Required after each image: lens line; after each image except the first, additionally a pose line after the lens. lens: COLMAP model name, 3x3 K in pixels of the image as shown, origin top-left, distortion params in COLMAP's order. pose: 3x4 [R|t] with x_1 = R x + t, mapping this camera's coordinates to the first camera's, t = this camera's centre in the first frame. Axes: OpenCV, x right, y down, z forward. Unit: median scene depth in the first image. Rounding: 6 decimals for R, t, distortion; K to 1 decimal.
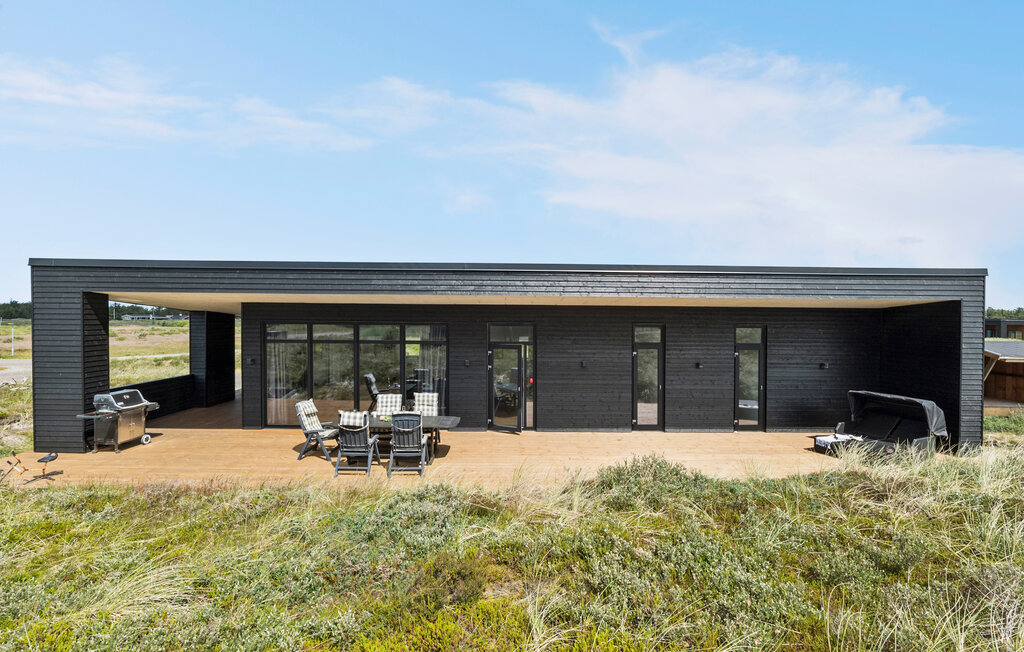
lens RADIAL K [[416.0, 0, 512.0], [0, 416.0, 326.0], [0, 0, 1]] dist [-0.000609, -0.000004]
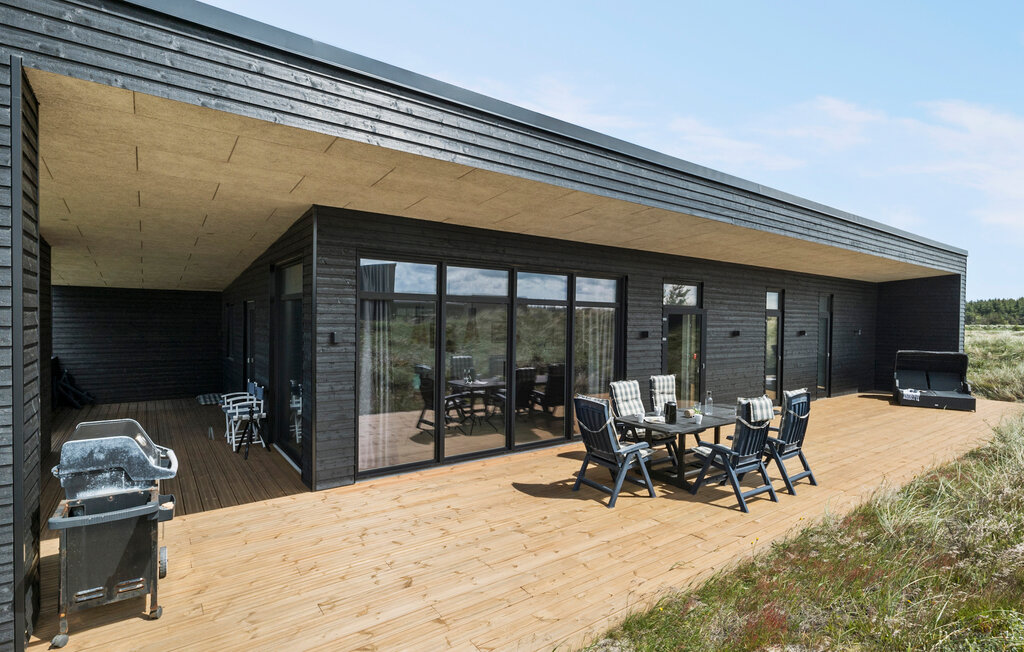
lens RADIAL K [[487.1, 0, 512.0], [0, 487.1, 326.0], [0, 0, 1]] dist [0.000488, -0.000344]
pose [[0.827382, -0.008542, 0.561574, -0.852971], [0.006756, 0.999963, 0.005257, 0.075738], [-0.561598, -0.000556, 0.827410, 0.489809]]
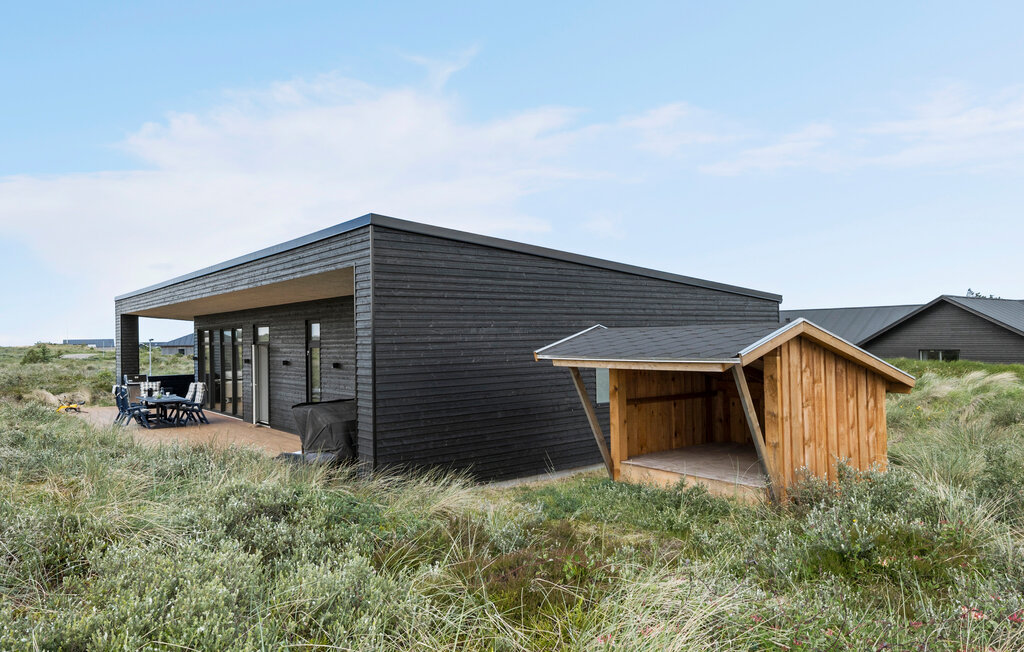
lens RADIAL K [[699.2, 0, 512.0], [0, 699.2, 326.0], [0, 0, 1]] dist [-0.001296, -0.000188]
pose [[0.592618, -0.030629, -0.804901, 2.159602], [0.009800, 0.999477, -0.030818, 0.066219], [0.805424, 0.010375, 0.592608, 0.500057]]
